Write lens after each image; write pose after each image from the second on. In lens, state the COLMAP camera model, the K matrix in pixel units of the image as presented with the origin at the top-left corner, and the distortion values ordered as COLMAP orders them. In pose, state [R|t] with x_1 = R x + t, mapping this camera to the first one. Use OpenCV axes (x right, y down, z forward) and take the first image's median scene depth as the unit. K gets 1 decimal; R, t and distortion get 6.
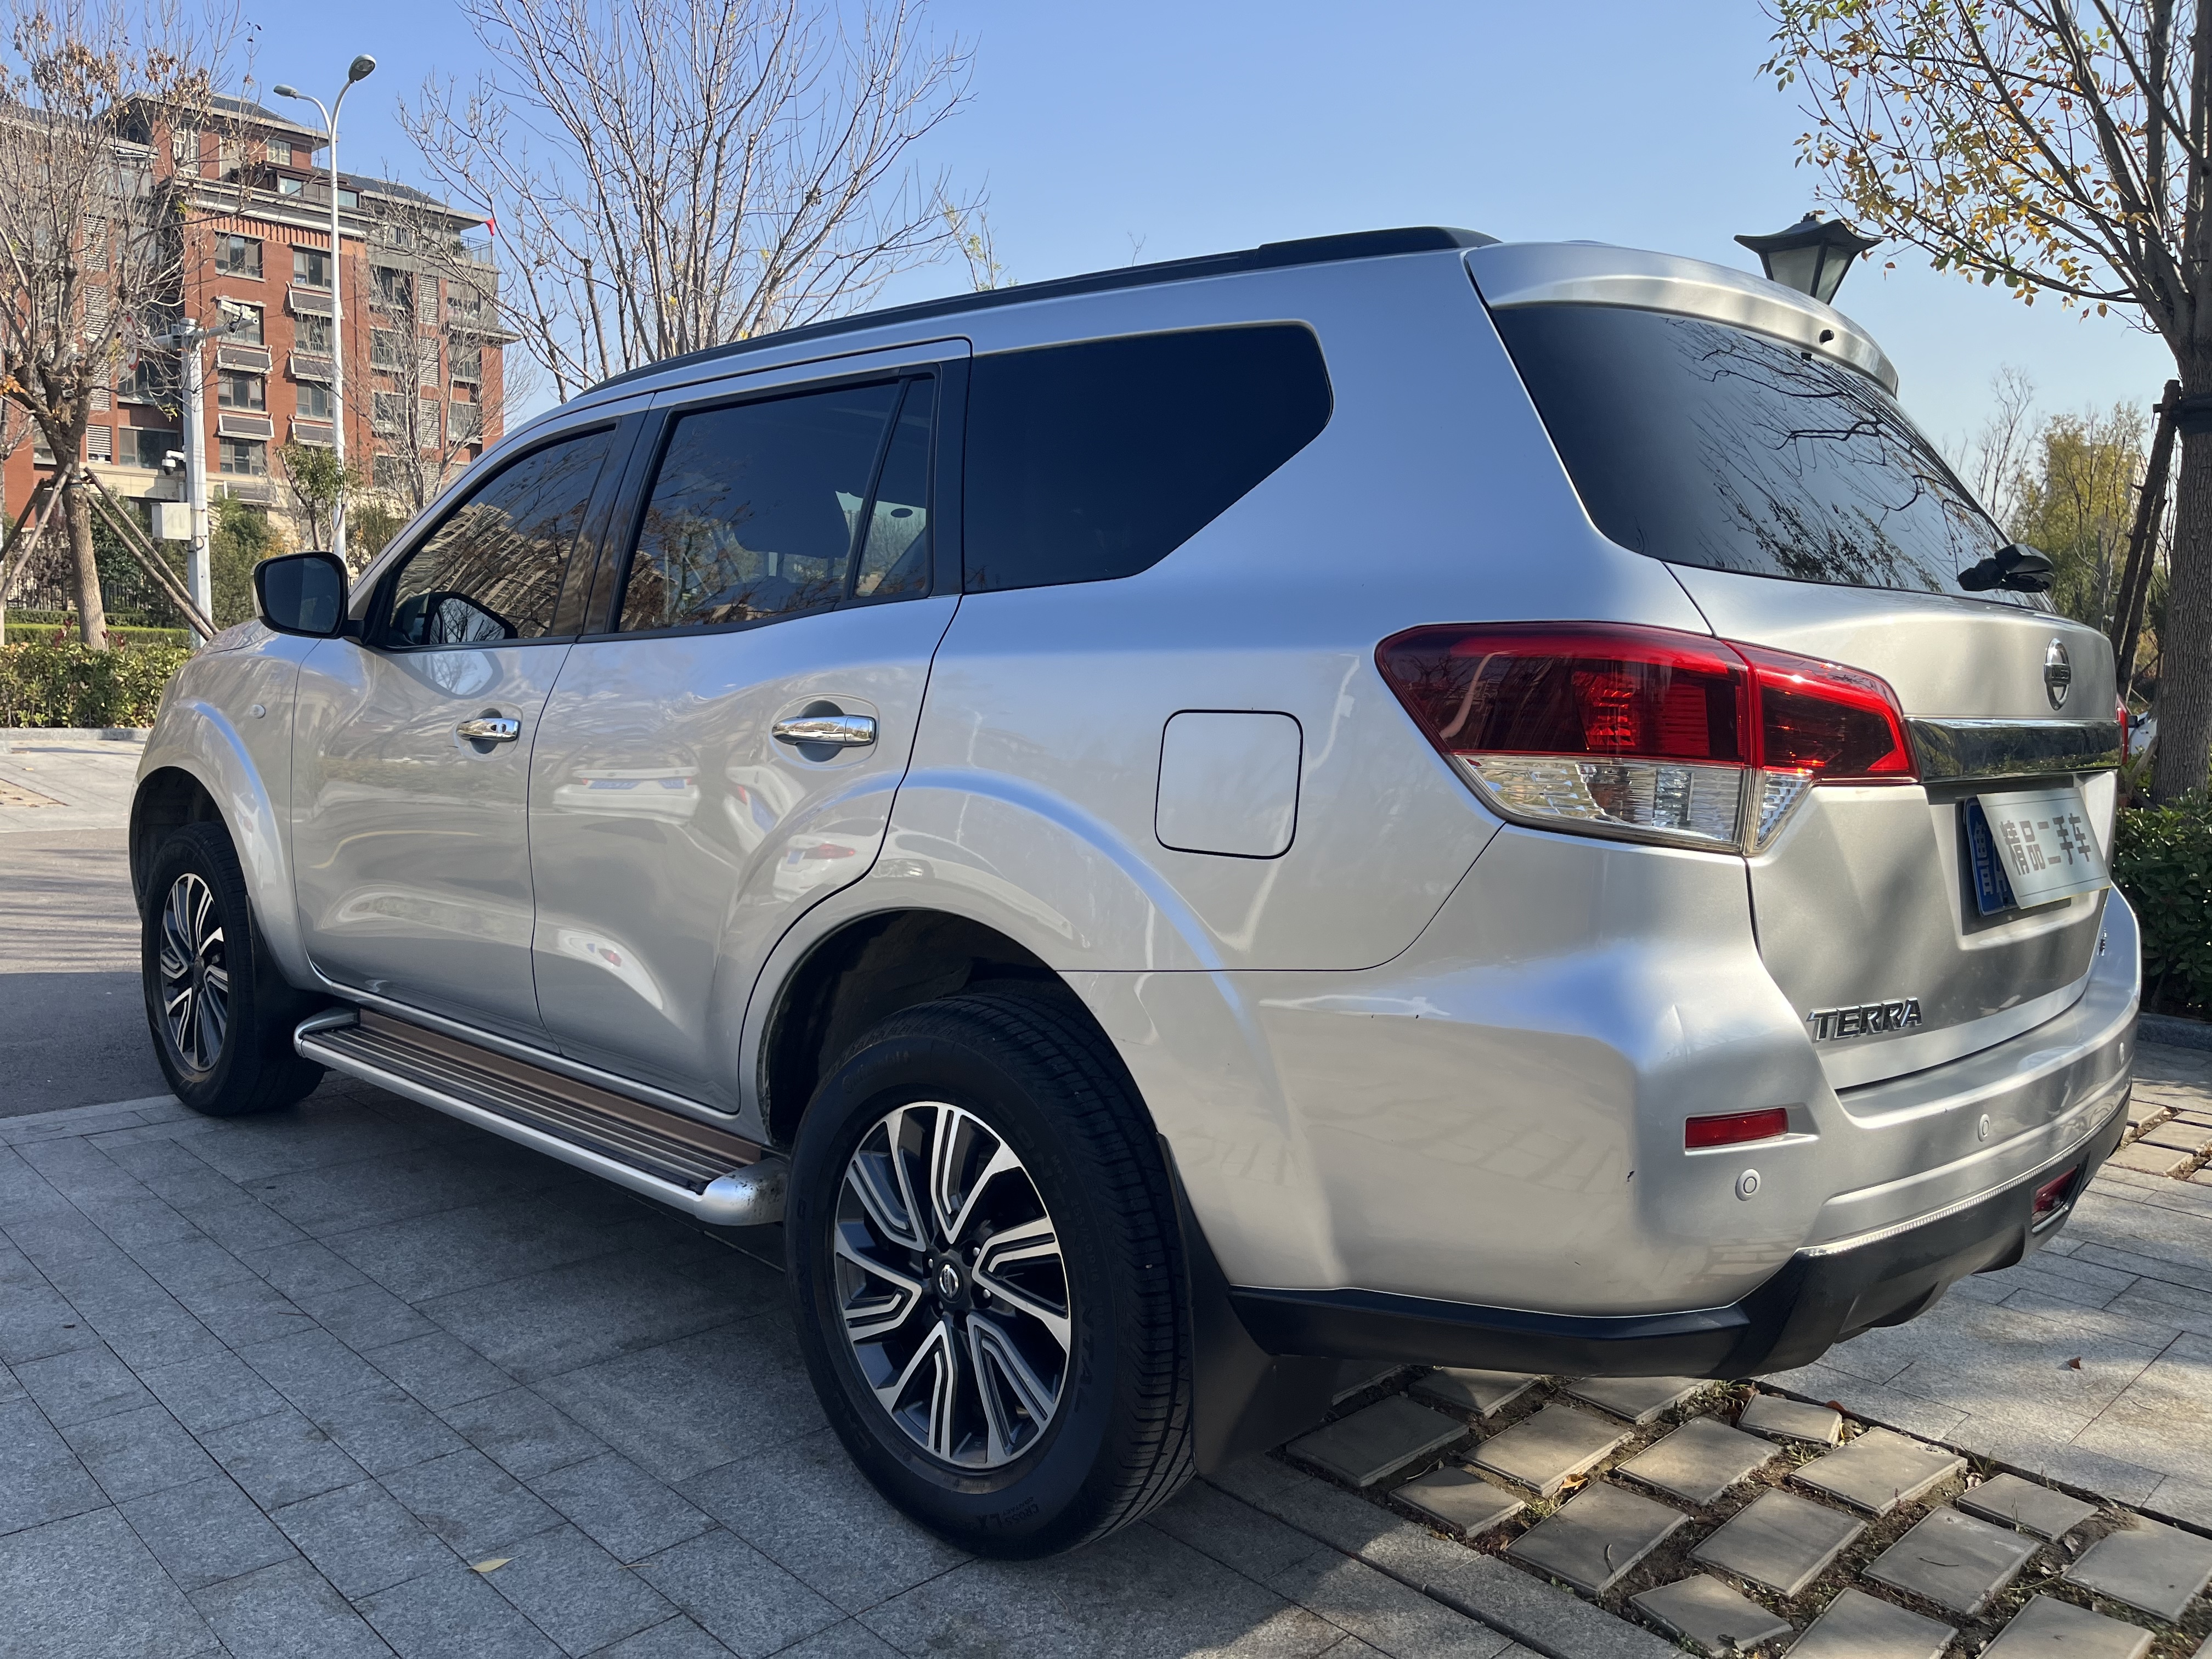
lens RADIAL K [[1663.1, 0, 1106.0], [0, 1663.1, 829.5], [0, 0, 1]] dist [0.031120, -0.067824]
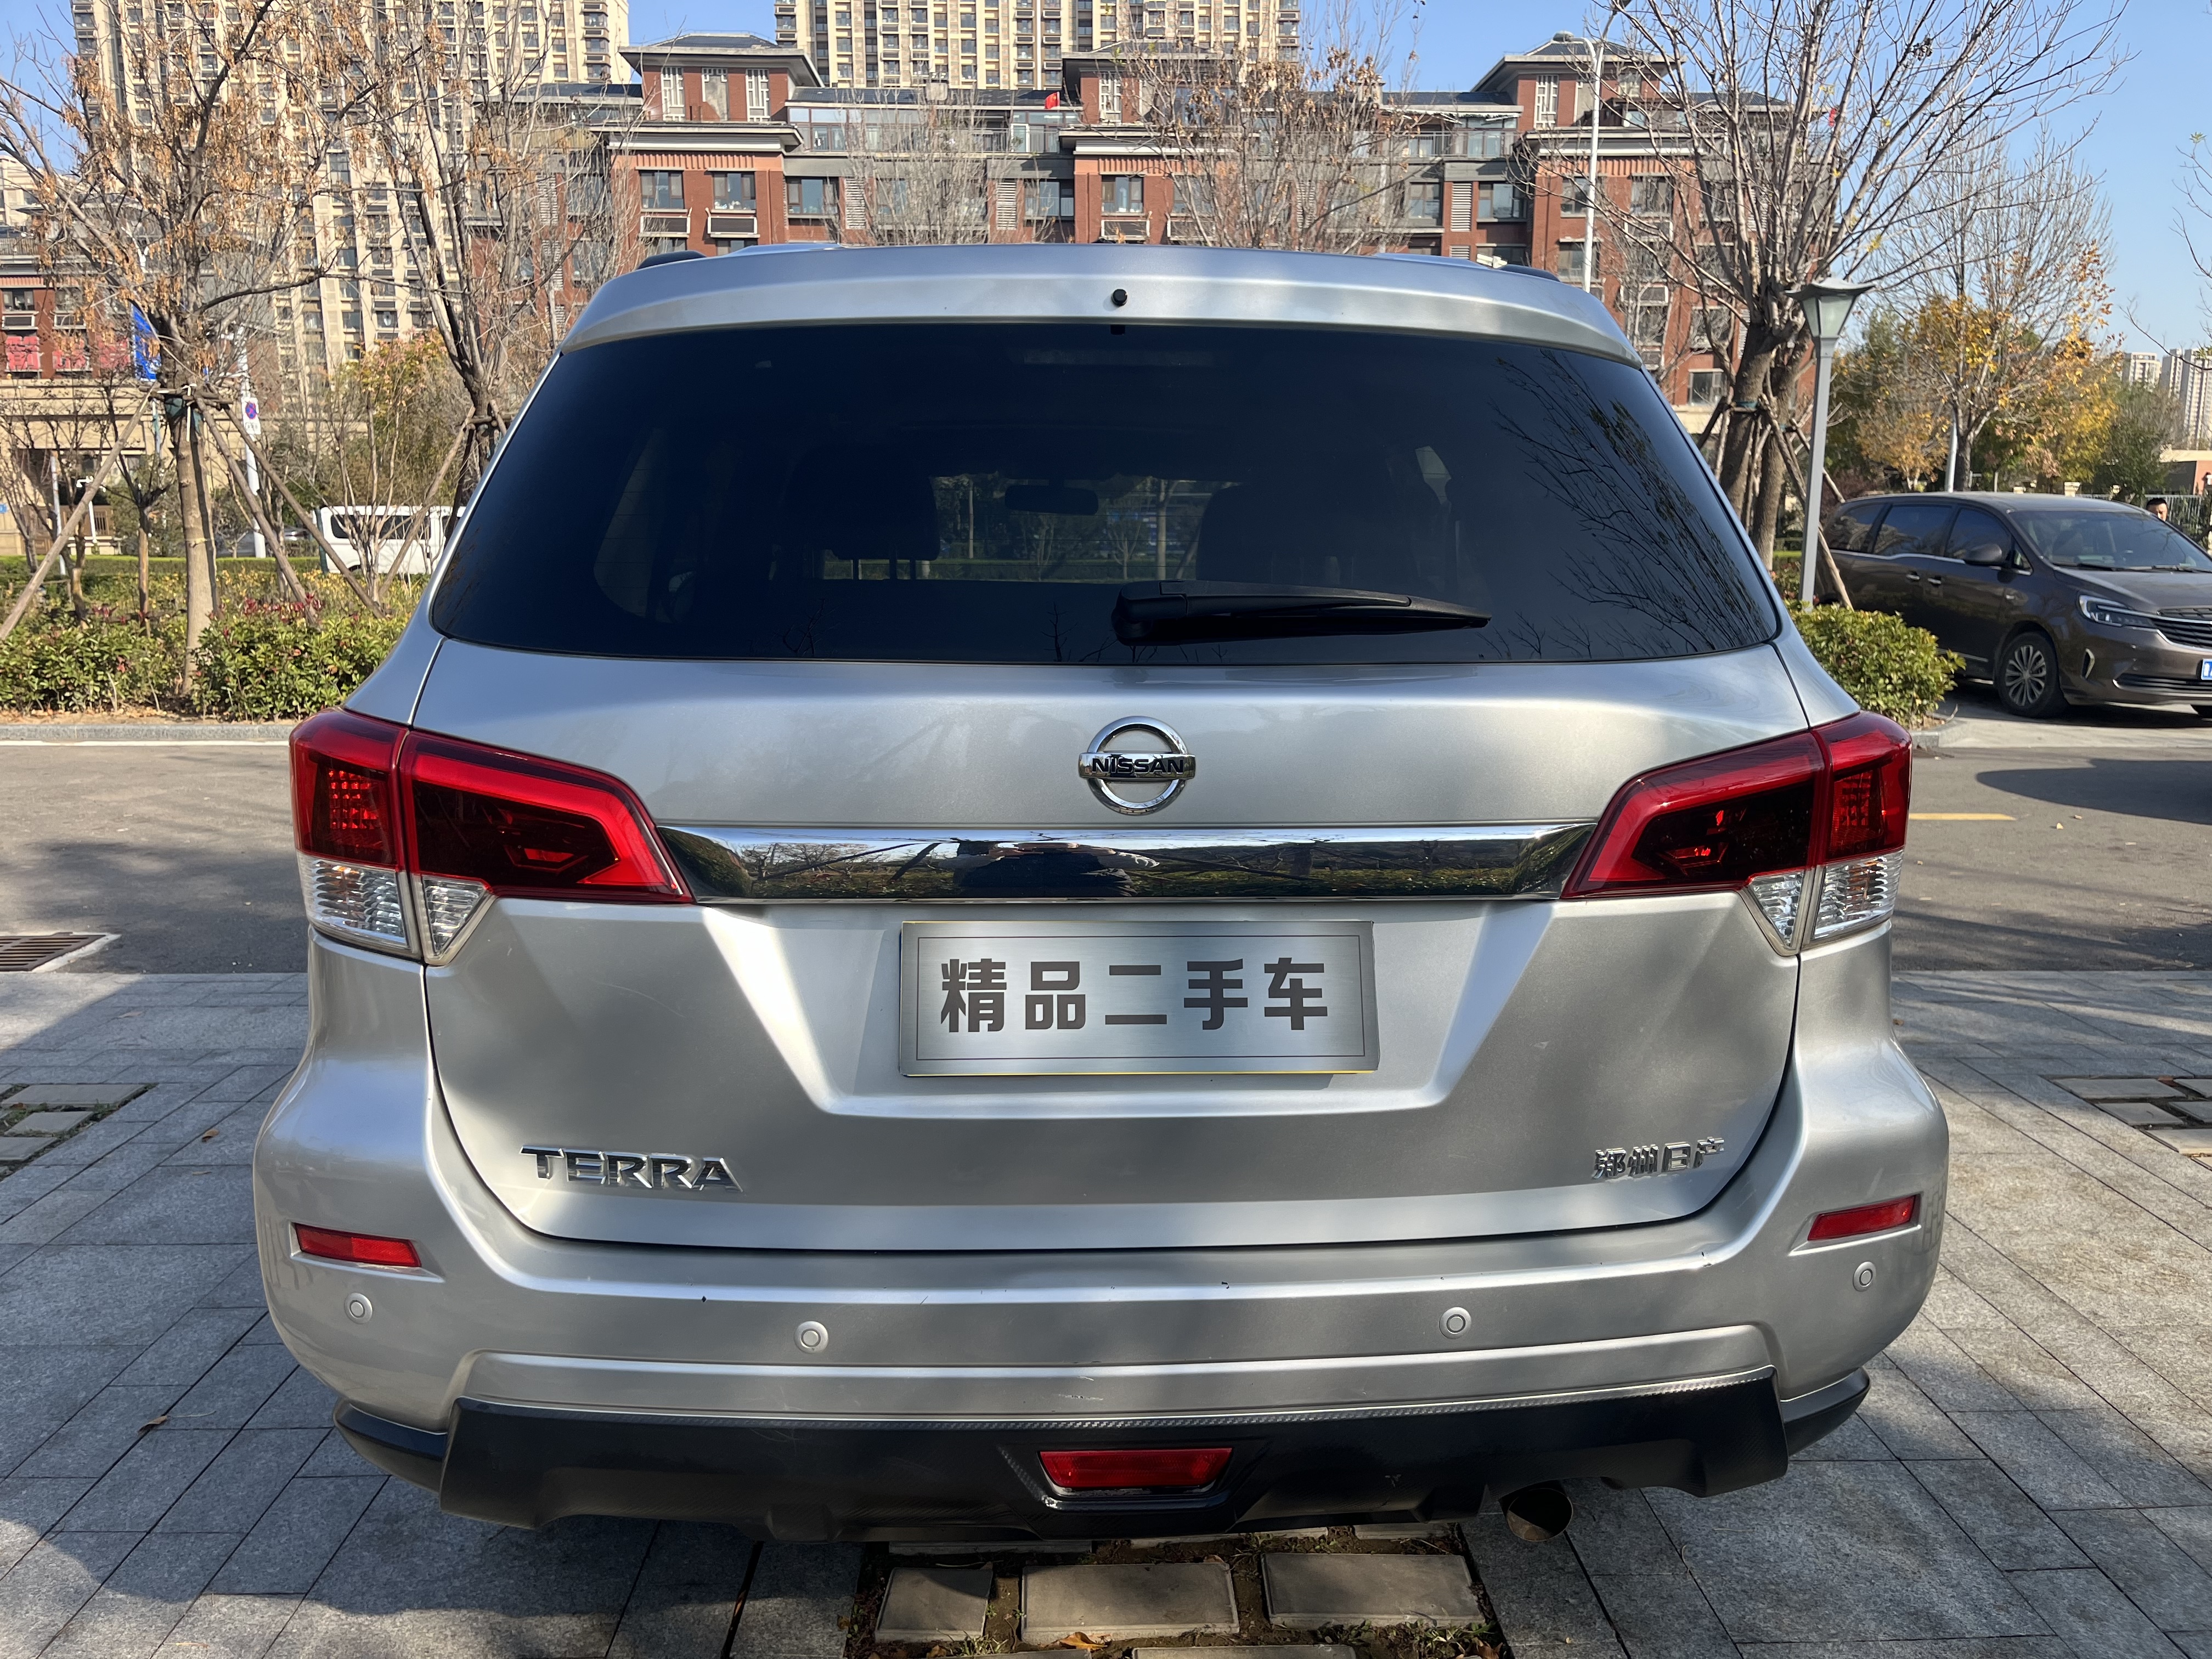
lens RADIAL K [[1651.2, 0, 1106.0], [0, 1651.2, 829.5], [0, 0, 1]] dist [0.029950, -0.001799]
pose [[0.730095, 0.080820, -0.678549, 0.874395], [-0.045003, 0.996512, 0.070269, -0.095343], [0.681862, -0.020766, 0.731186, 0.401495]]
